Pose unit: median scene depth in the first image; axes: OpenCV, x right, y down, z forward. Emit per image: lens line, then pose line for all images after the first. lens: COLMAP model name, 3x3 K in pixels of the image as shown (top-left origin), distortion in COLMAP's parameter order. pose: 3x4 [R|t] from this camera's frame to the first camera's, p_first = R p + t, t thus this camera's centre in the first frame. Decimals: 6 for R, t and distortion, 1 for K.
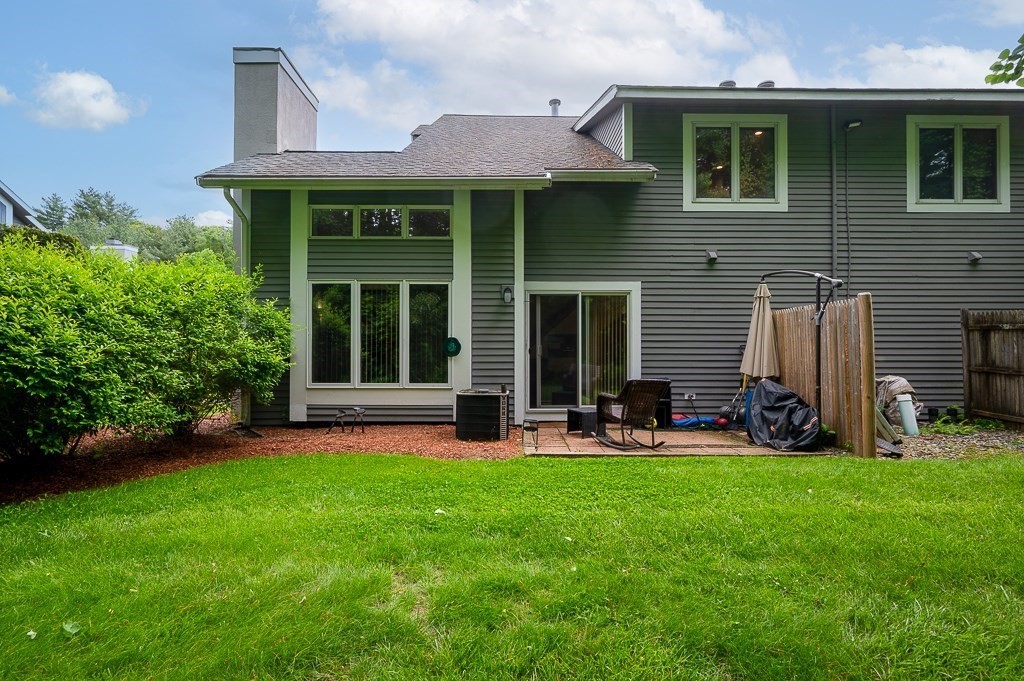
lens RADIAL K [[493.1, 0, 508.4], [0, 493.1, 339.2], [0, 0, 1]] dist [-0.002667, -0.000212]
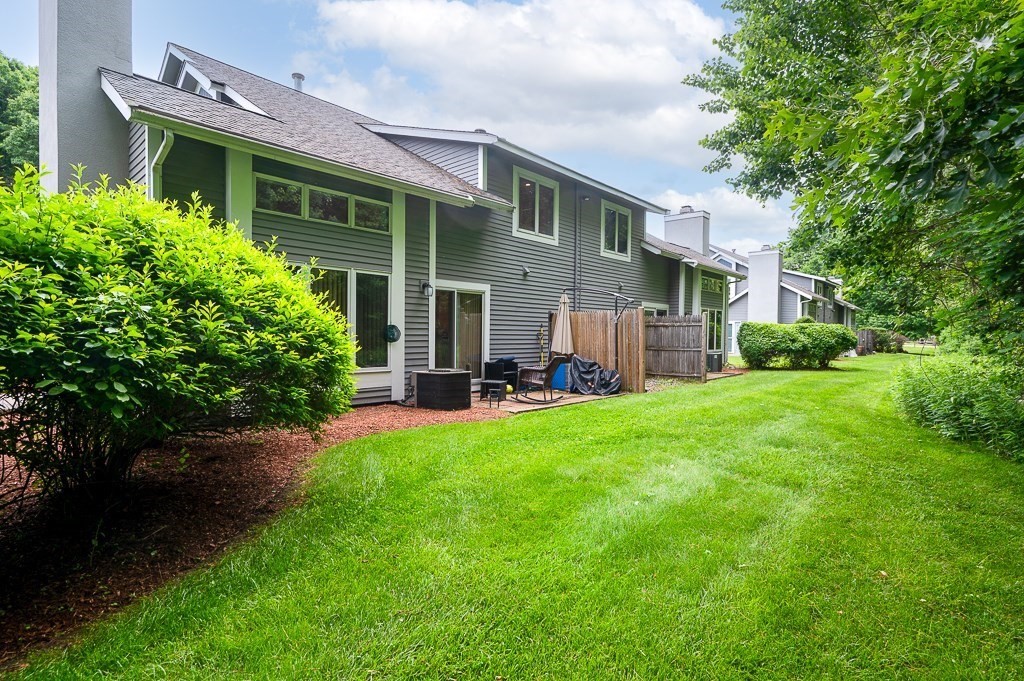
lens RADIAL K [[493.1, 0, 515.5], [0, 493.1, 338.3], [0, 0, 1]] dist [-0.002667, -0.000212]
pose [[0.678797, -0.001714, 0.734324, -0.731365], [-0.023281, 0.999444, 0.023854, -0.006272], [-0.733957, -0.033288, 0.678380, 0.048280]]
